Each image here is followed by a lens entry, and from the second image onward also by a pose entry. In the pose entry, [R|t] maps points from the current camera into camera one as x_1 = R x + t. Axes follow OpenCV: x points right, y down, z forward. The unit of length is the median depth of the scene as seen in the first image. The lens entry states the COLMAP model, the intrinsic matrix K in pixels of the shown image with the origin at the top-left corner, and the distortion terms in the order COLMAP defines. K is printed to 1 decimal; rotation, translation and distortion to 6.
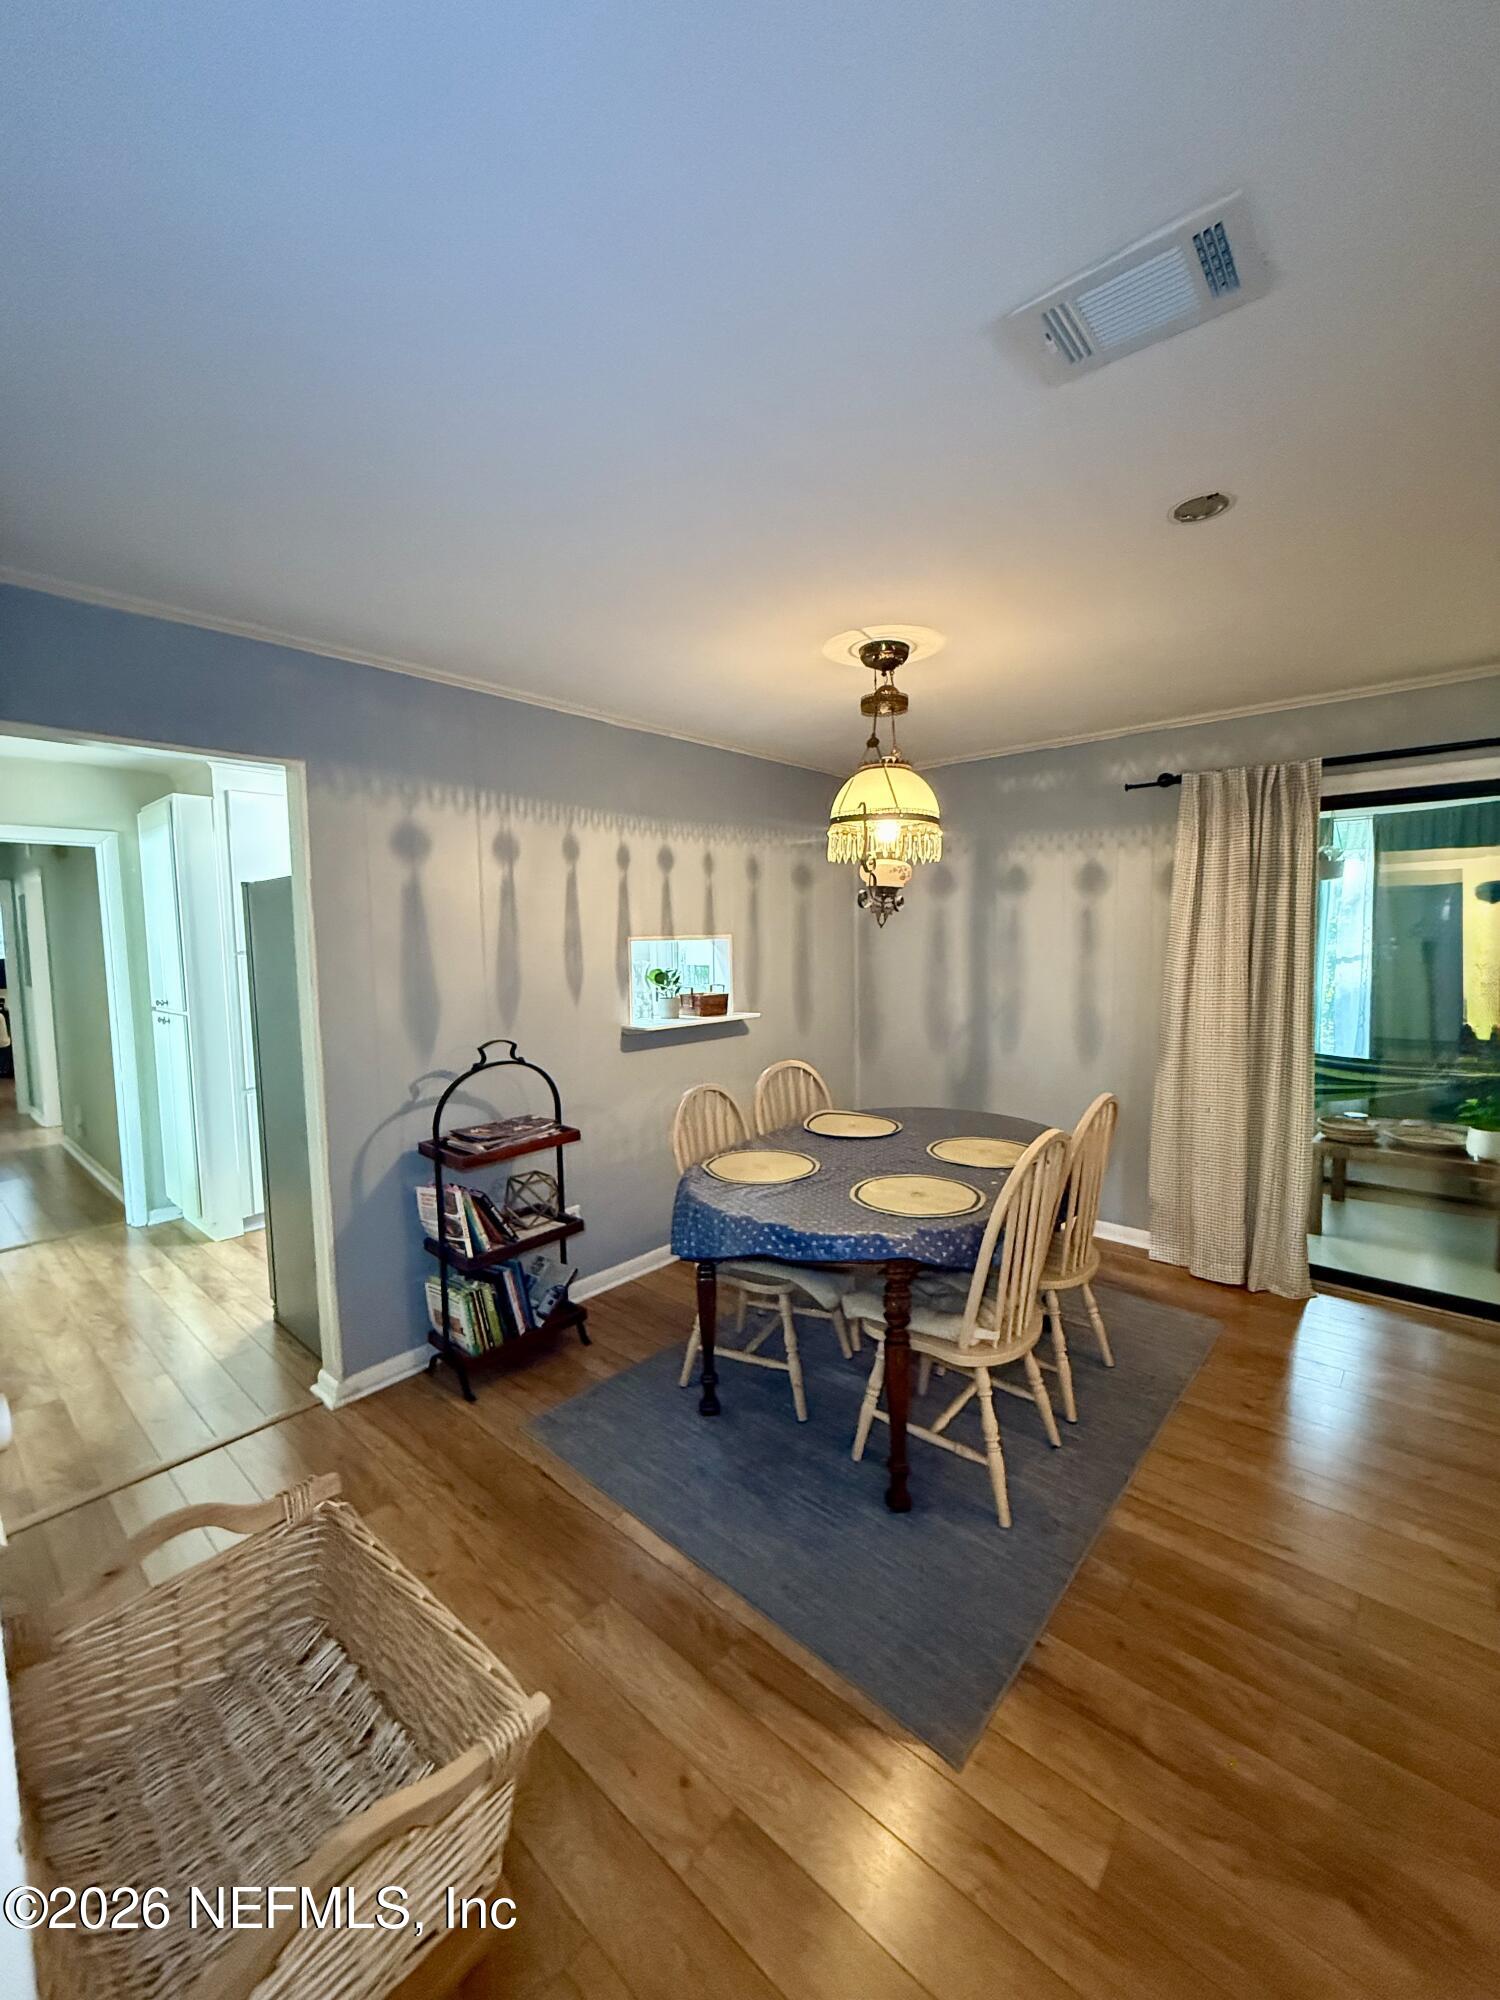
lens RADIAL K [[795.9, 0, 746.9], [0, 795.9, 996.1], [0, 0, 1]] dist [-0.003436, -0.000501]
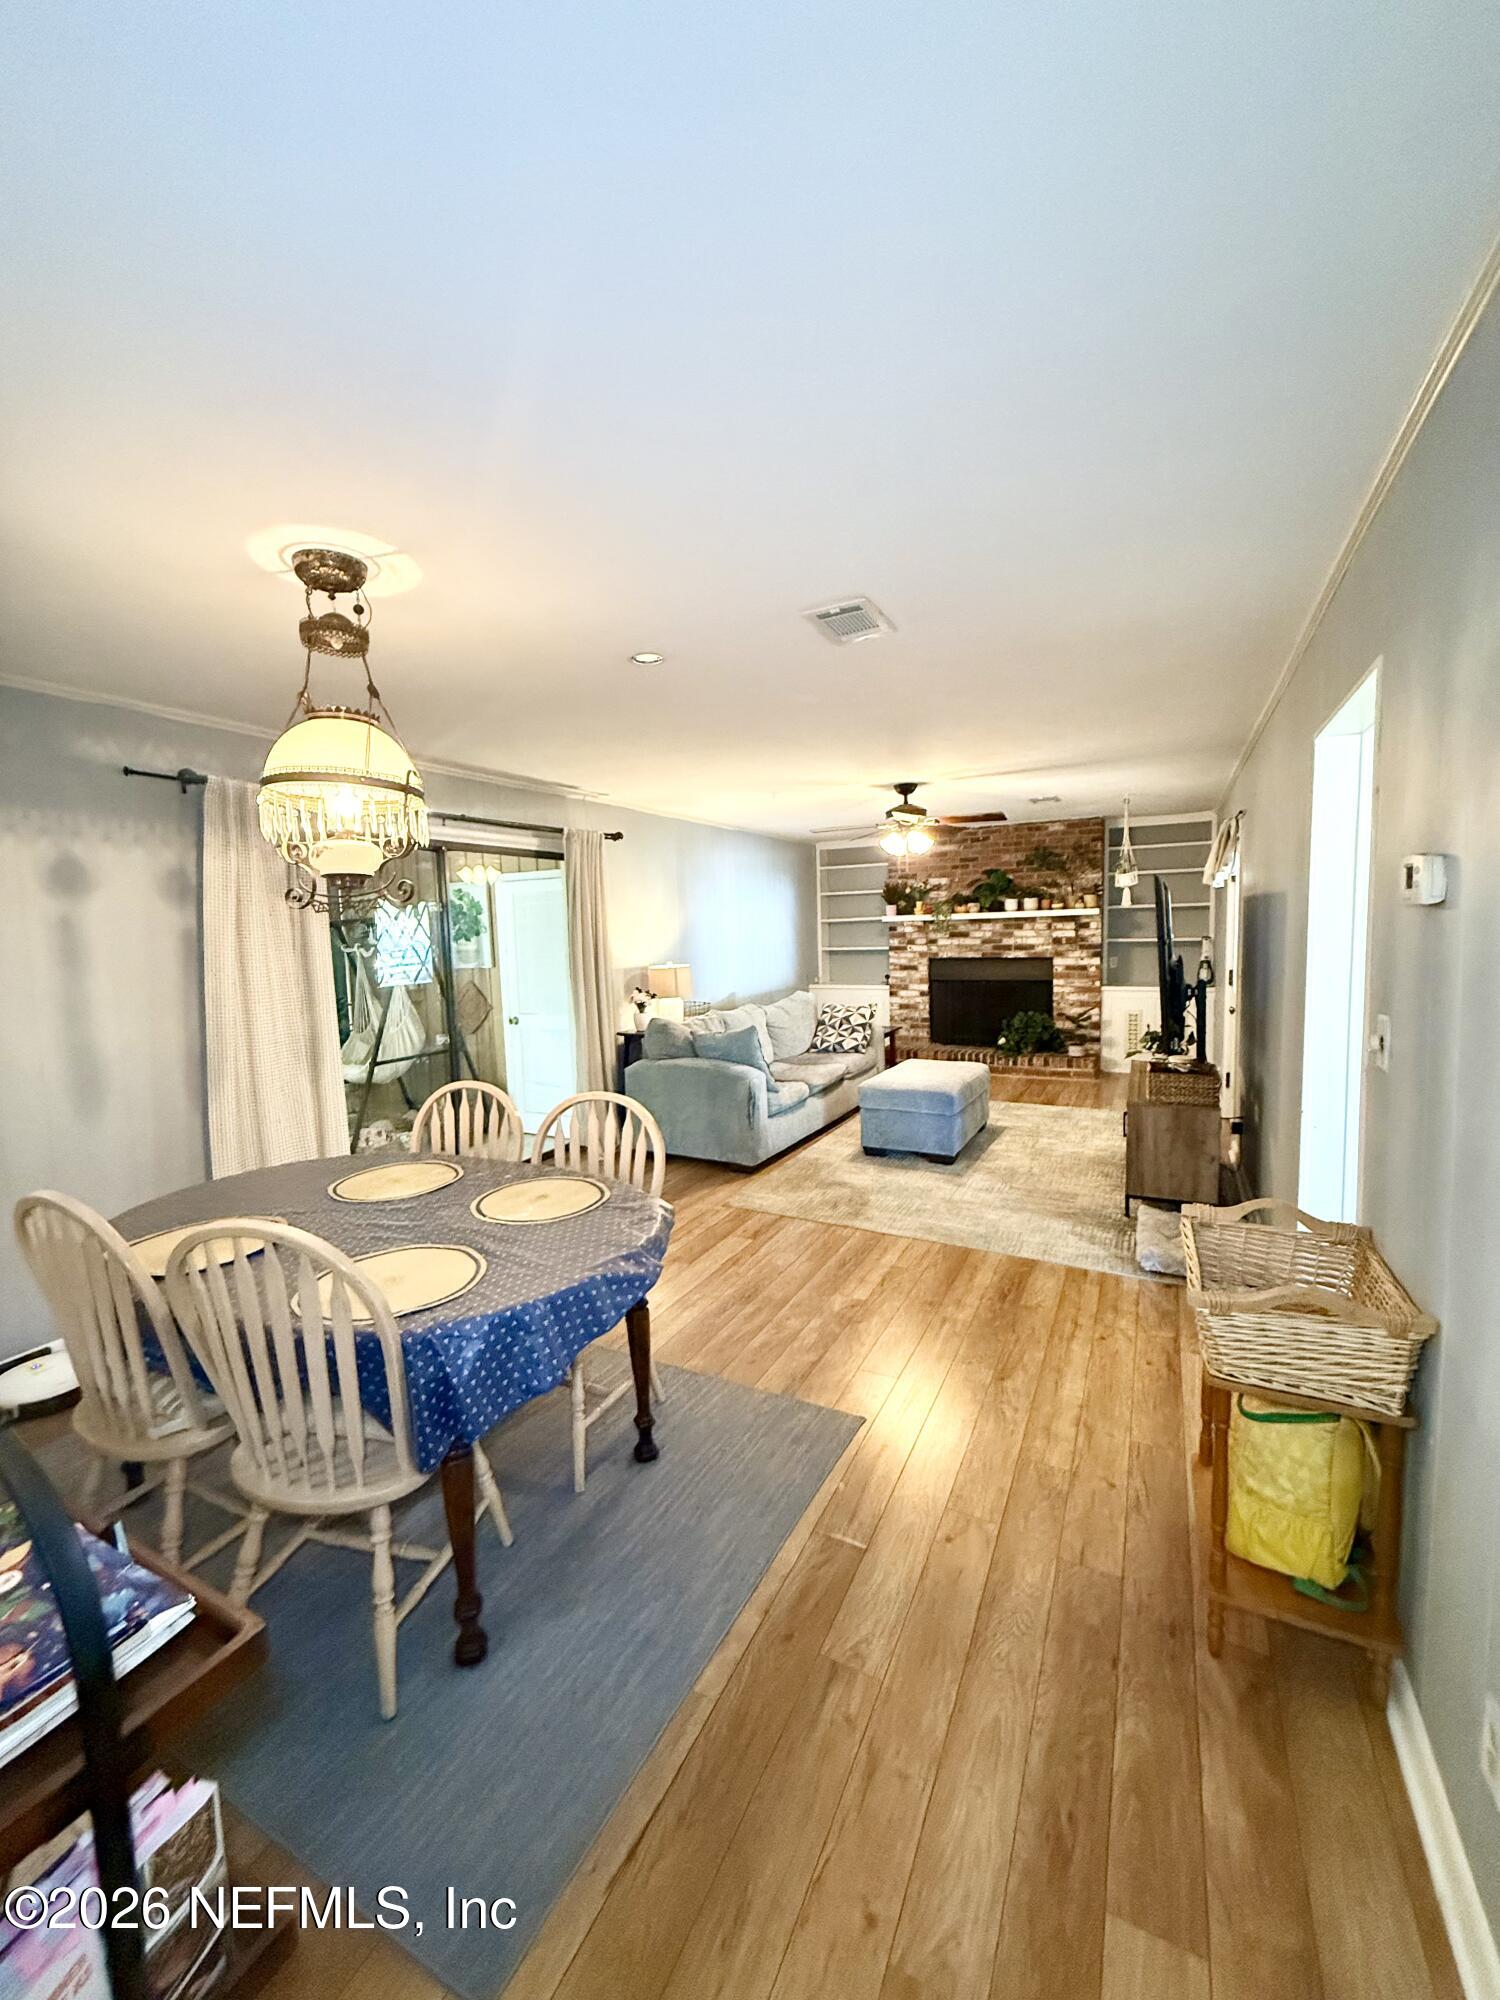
lens RADIAL K [[794.8, 0, 749.1], [0, 794.8, 995.8], [0, 0, 1]] dist [-0.000006, -0.000117]
pose [[-0.258836, -0.053356, 0.964446, -0.609149], [0.105562, 0.990930, 0.083152, -0.040787], [-0.960136, 0.123331, -0.250856, 0.753757]]
